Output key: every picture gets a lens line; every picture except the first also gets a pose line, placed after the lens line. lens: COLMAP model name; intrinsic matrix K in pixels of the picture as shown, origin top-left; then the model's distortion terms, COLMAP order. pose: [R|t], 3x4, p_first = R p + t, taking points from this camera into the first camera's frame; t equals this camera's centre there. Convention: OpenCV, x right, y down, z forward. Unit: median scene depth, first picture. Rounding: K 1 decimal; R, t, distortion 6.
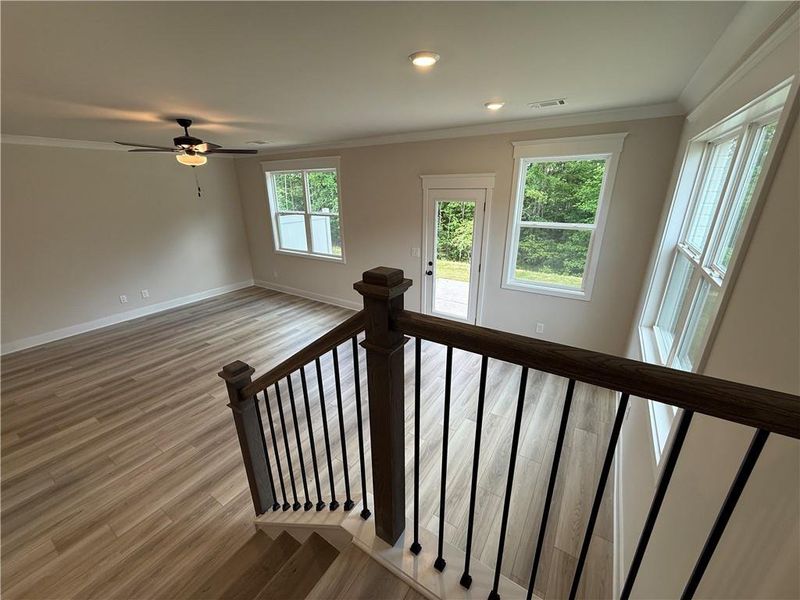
lens RADIAL K [[319.3, 0, 398.4], [0, 319.3, 300.3], [0, 0, 1]] dist [-0.000261, 0.000055]
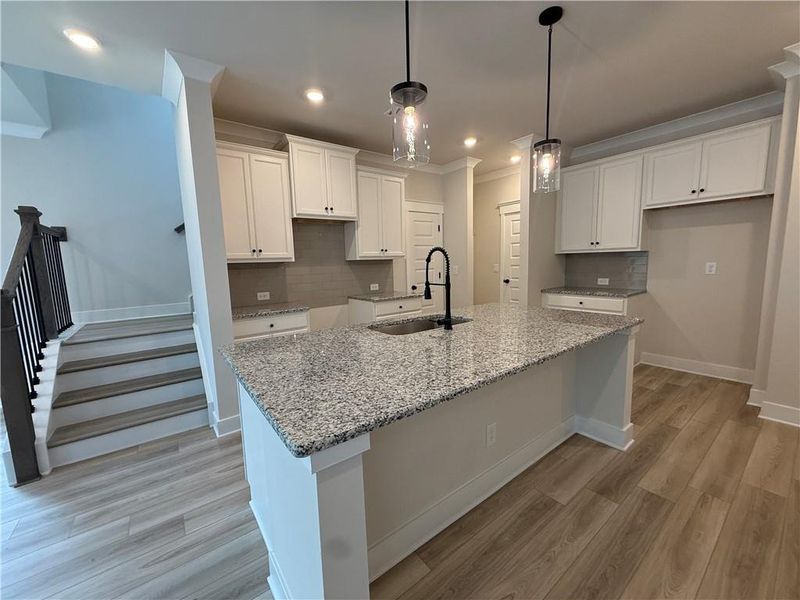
lens RADIAL K [[319.3, 0, 398.4], [0, 319.3, 300.3], [0, 0, 1]] dist [-0.000261, 0.000055]
pose [[-0.938372, -0.001558, 0.345624, -0.844280], [0.153359, 0.894284, 0.420401, -0.011929], [-0.309741, 0.447497, -0.838932, 0.564569]]
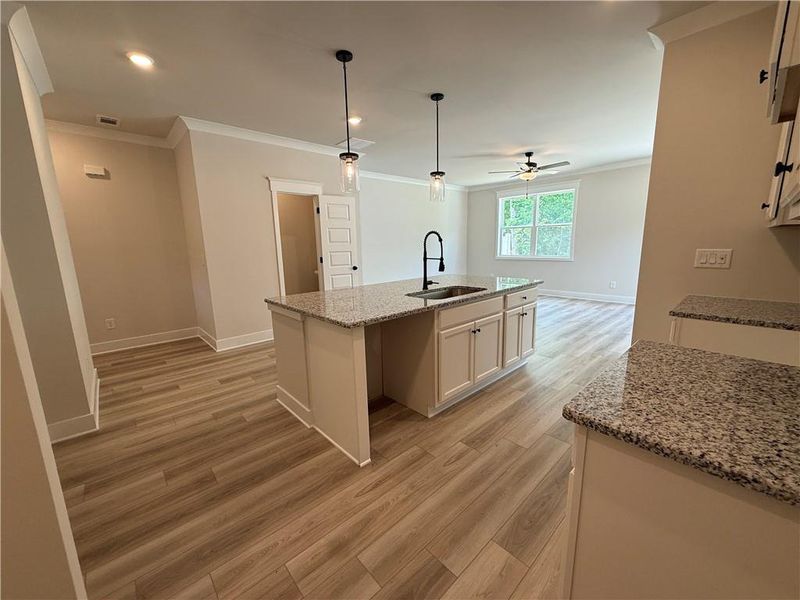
lens RADIAL K [[319.3, 0, 398.4], [0, 319.3, 300.3], [0, 0, 1]] dist [-0.000261, 0.000055]
pose [[0.967039, 0.035309, -0.252168, -0.642945], [-0.074781, 0.986050, -0.148707, 0.350790], [0.243400, 0.162663, 0.956189, -0.458414]]
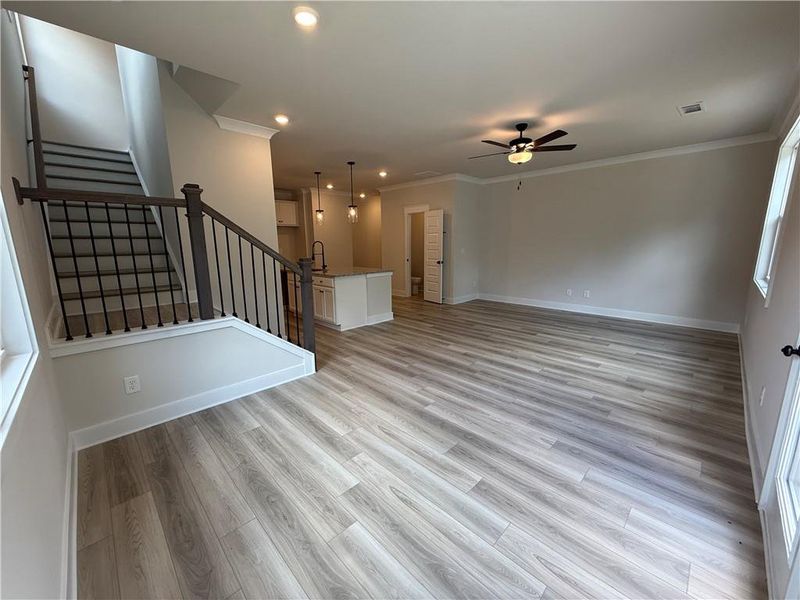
lens RADIAL K [[319.3, 0, 398.4], [0, 319.3, 300.3], [0, 0, 1]] dist [-0.000261, 0.000055]
pose [[-0.218763, 0.191178, -0.956867, 0.494296], [-0.312745, 0.915150, 0.254345, -0.094400], [0.924302, 0.354896, -0.140411, 0.706637]]
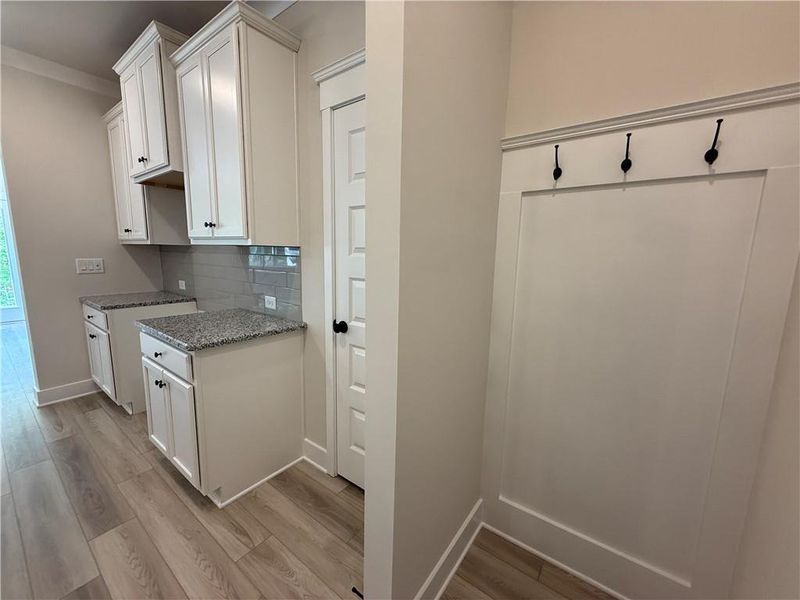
lens RADIAL K [[319.3, 0, 398.4], [0, 319.3, 300.3], [0, 0, 1]] dist [-0.000261, 0.000055]
pose [[0.057993, -0.135617, 0.989063, -0.900044], [0.311815, 0.943625, 0.111104, 0.362075], [-0.948371, 0.301961, 0.097012, -0.499601]]
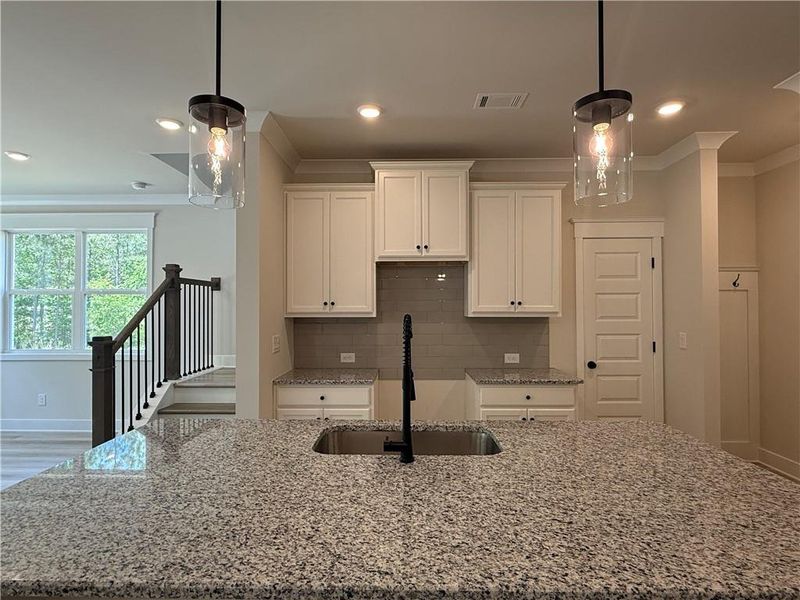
lens RADIAL K [[431.1, 0, 398.8], [0, 431.1, 303.4], [0, 0, 1]] dist [0.000318, 0.000119]
pose [[-0.529989, 0.021595, 0.847729, -1.046455], [0.290706, 0.943726, 0.157705, 0.051557], [-0.796619, 0.330022, -0.506443, 0.317327]]
